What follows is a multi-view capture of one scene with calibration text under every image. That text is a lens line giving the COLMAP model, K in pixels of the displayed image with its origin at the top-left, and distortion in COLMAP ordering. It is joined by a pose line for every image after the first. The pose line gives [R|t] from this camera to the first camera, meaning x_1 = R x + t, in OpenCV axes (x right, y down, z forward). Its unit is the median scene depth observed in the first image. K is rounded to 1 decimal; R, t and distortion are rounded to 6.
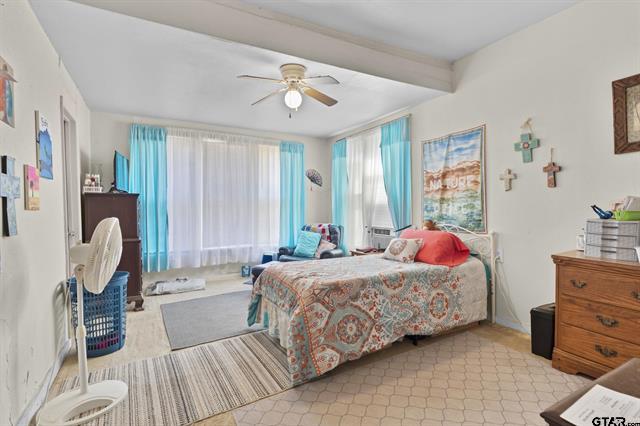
lens RADIAL K [[315.9, 0, 320.0], [0, 315.9, 213.0], [0, 0, 1]] dist [-0.000035, -0.000009]
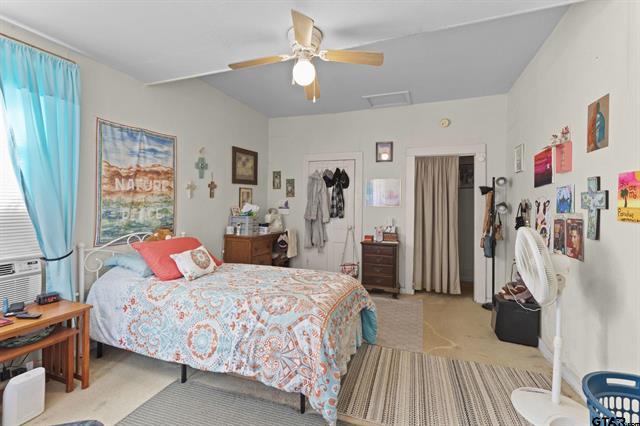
lens RADIAL K [[287.8, 0, 319.0], [0, 287.8, 205.7], [0, 0, 1]] dist [-0.013249, 0.000042]
pose [[-0.647910, 0.000684, 0.761717, -0.519974], [0.015307, 0.999809, 0.012123, -0.040403], [-0.761563, 0.019515, -0.647797, 1.174585]]
